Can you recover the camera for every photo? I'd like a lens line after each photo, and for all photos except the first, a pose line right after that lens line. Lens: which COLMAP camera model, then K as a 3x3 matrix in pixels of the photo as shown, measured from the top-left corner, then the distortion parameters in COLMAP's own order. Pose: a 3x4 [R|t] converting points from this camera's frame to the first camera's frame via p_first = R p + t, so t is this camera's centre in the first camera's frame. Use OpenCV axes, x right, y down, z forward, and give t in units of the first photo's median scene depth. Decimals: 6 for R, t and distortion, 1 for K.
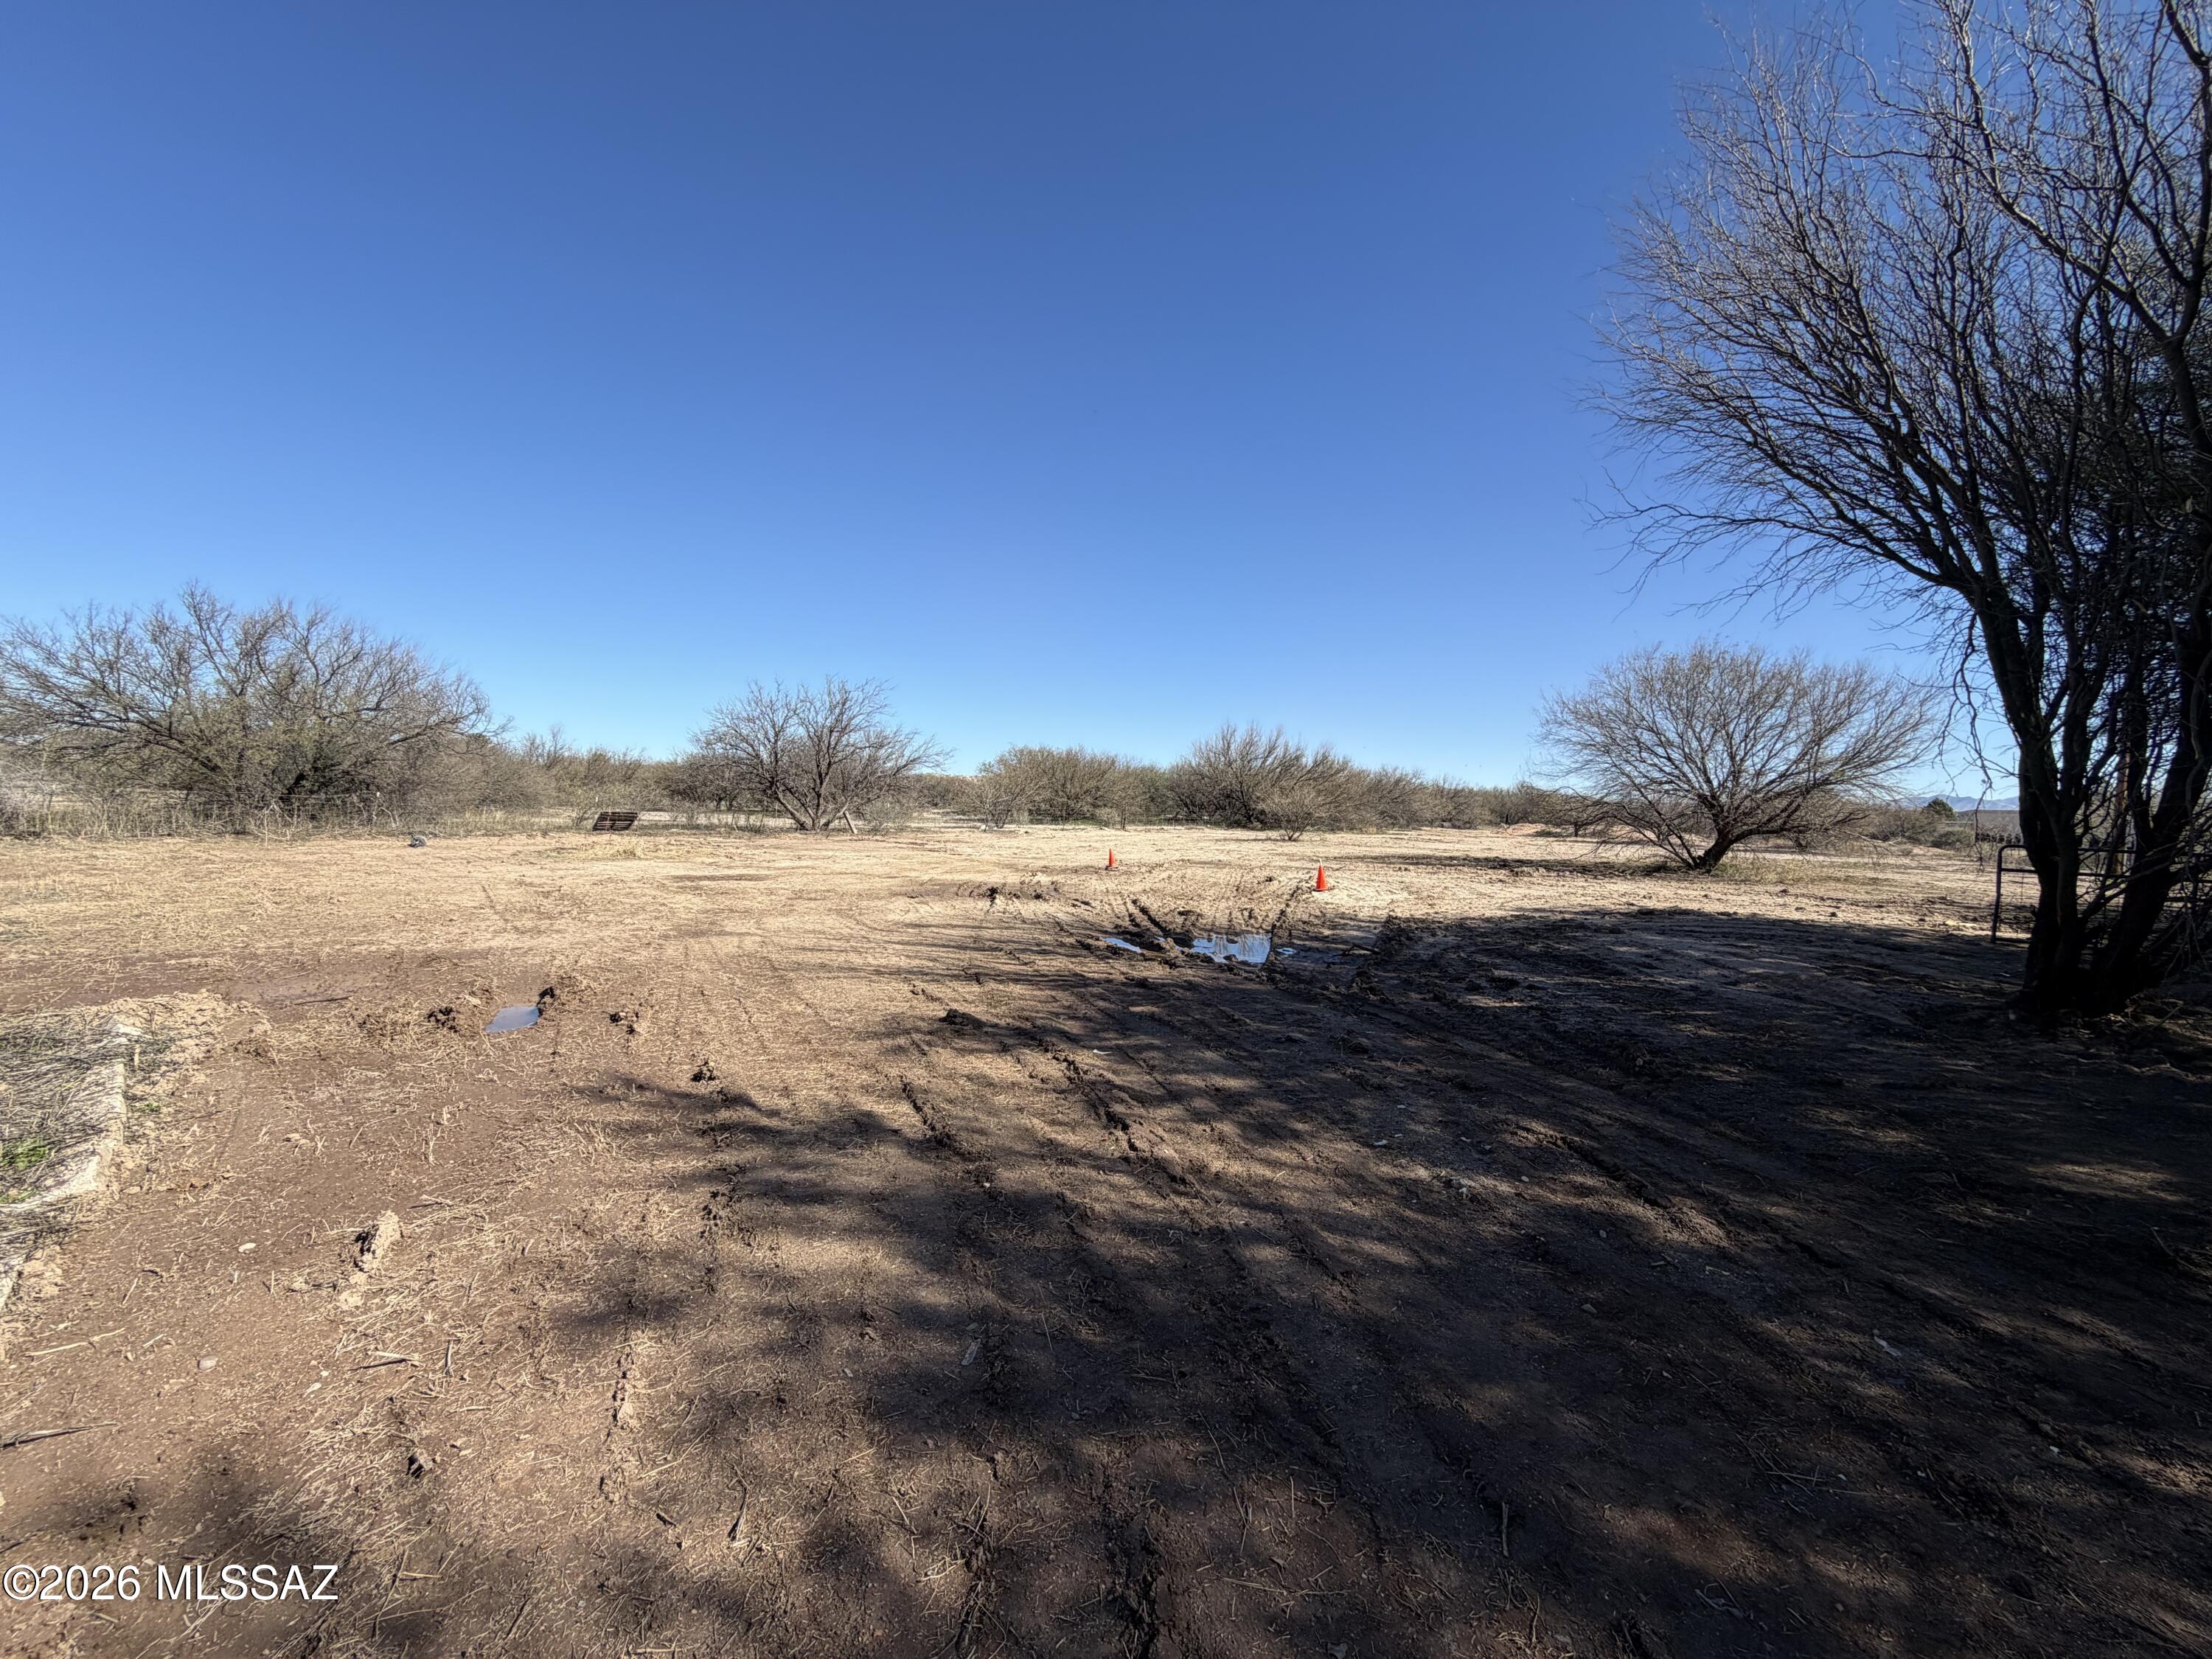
lens RADIAL K [[883.4, 0, 1102.4], [0, 883.4, 825.3], [0, 0, 1]] dist [0.001253, 0.000101]
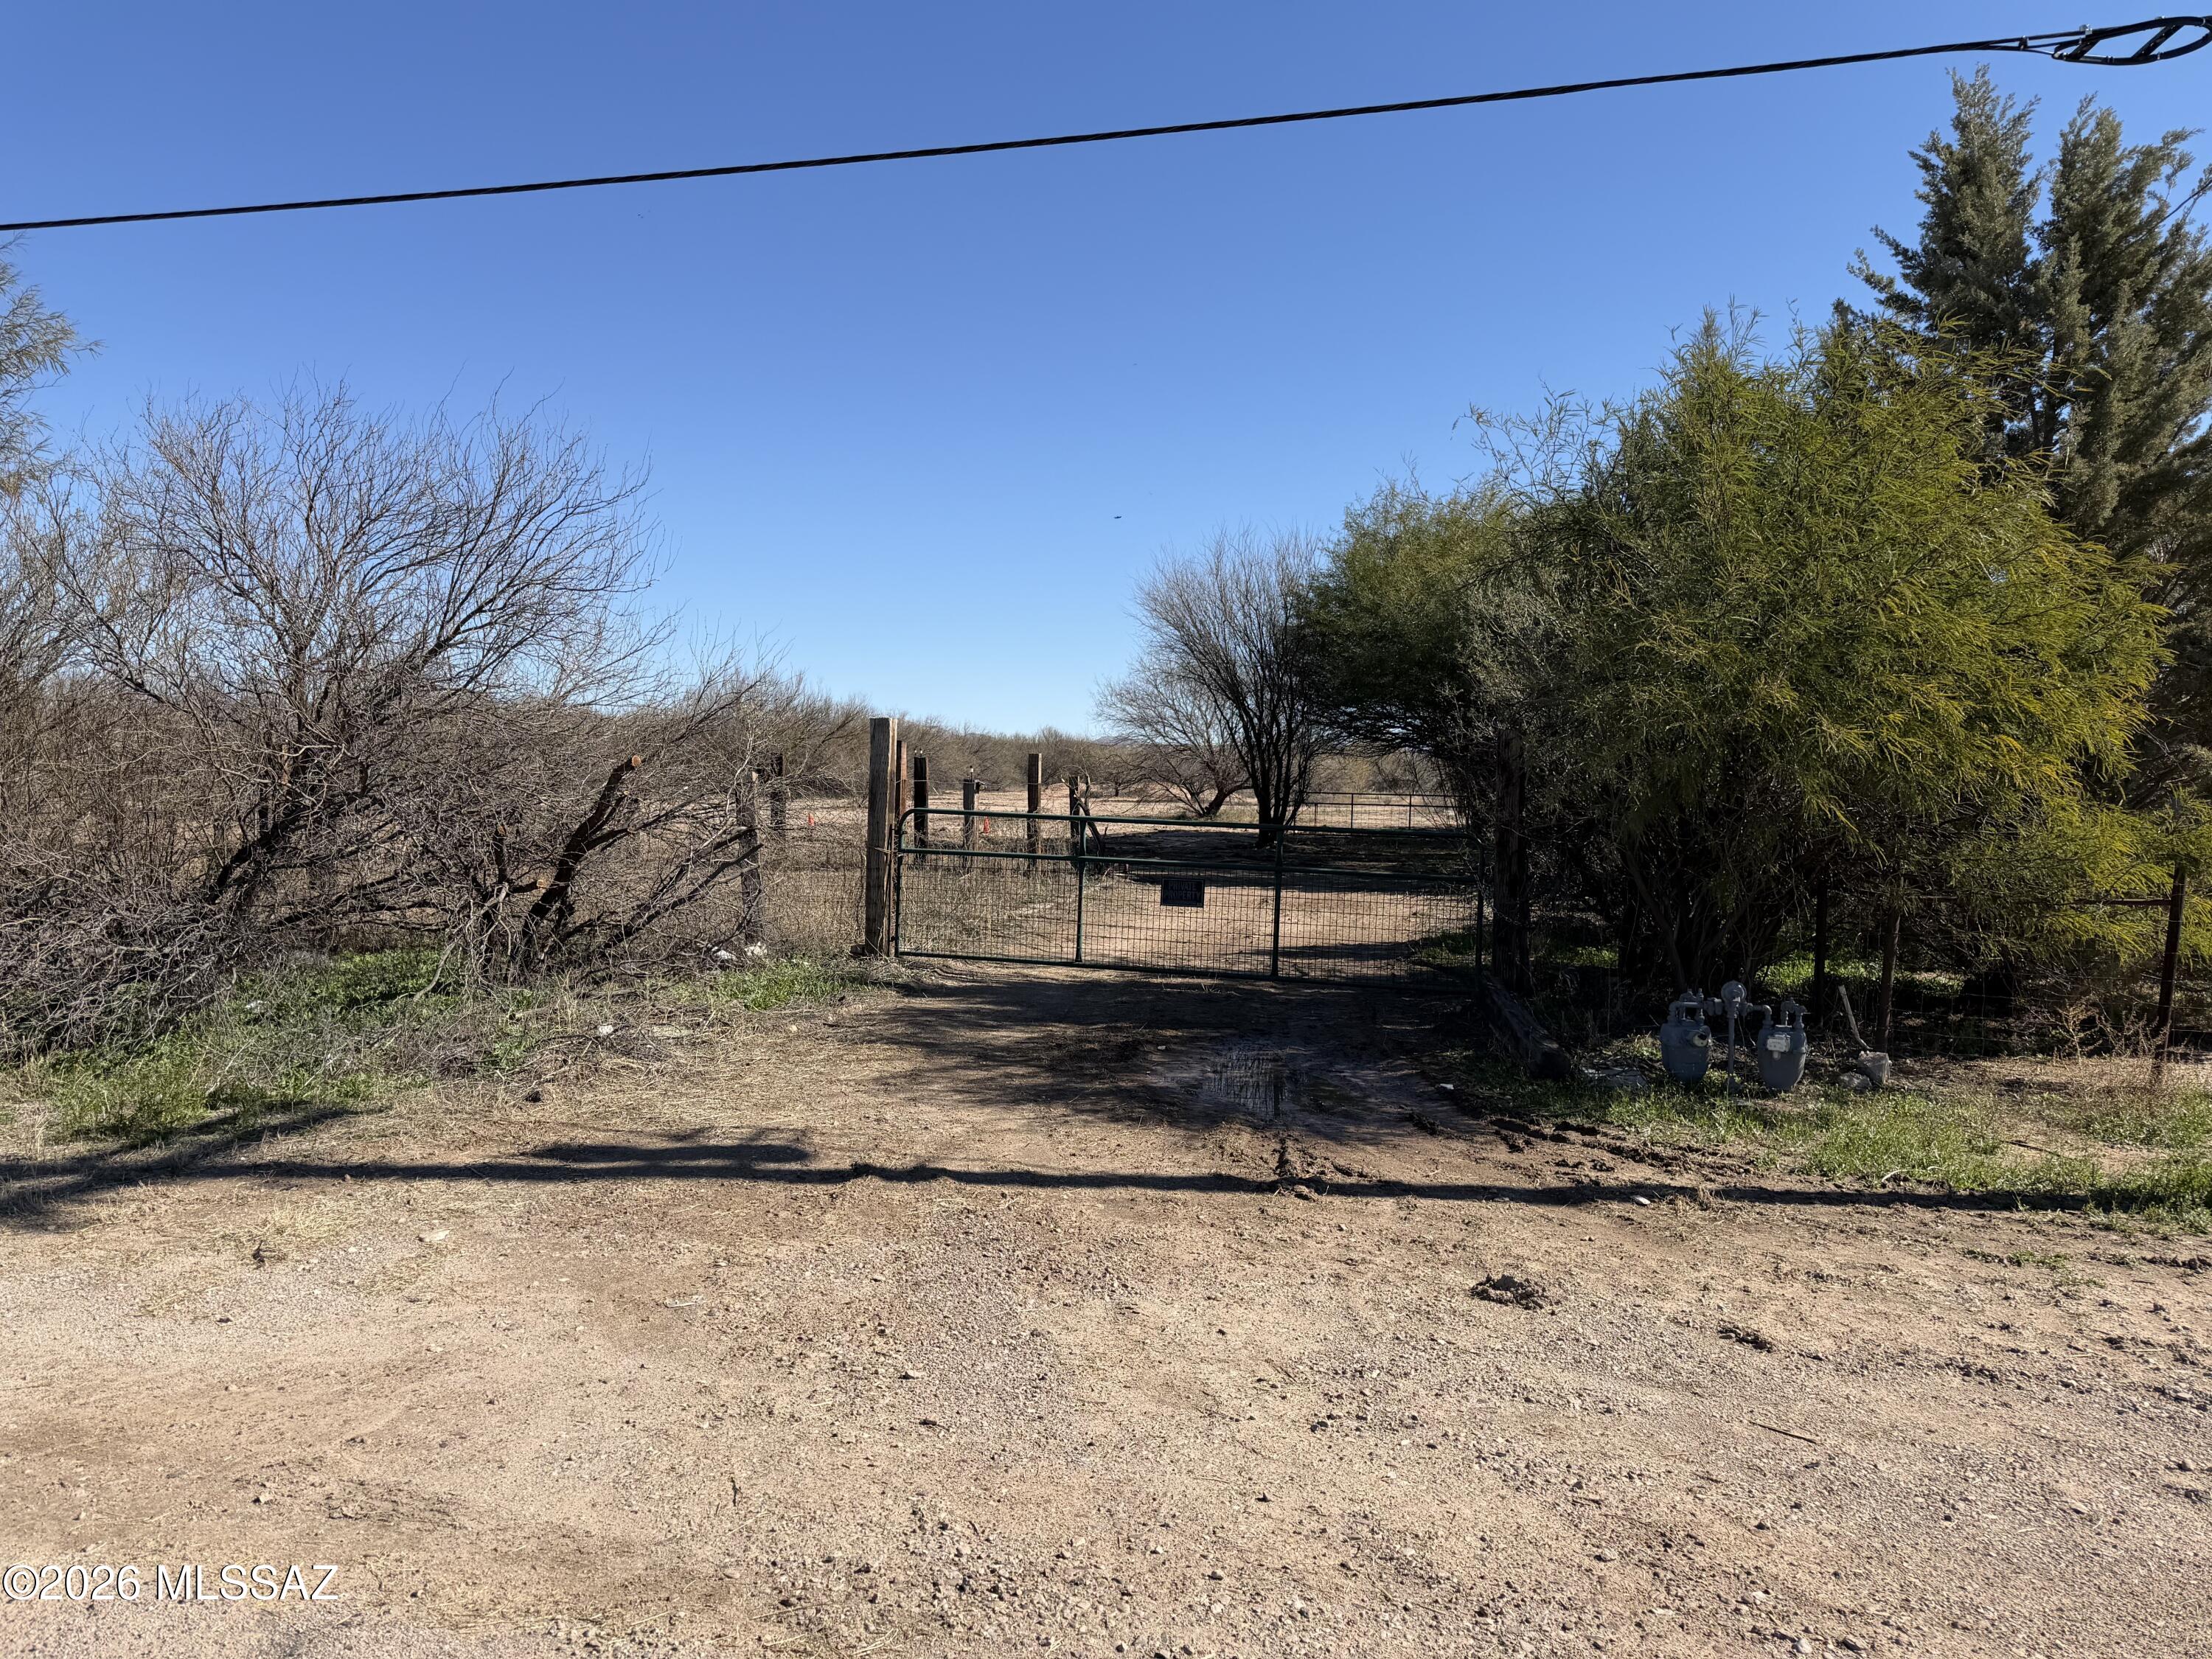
lens RADIAL K [[1540.6, 0, 1106.0], [0, 1540.6, 829.5], [0, 0, 1]] dist [0.002439, -0.000550]
pose [[0.881537, -0.036864, 0.470673, -0.074801], [0.025054, 0.999195, 0.031334, -0.001064], [-0.471449, -0.015830, 0.881751, -0.132978]]
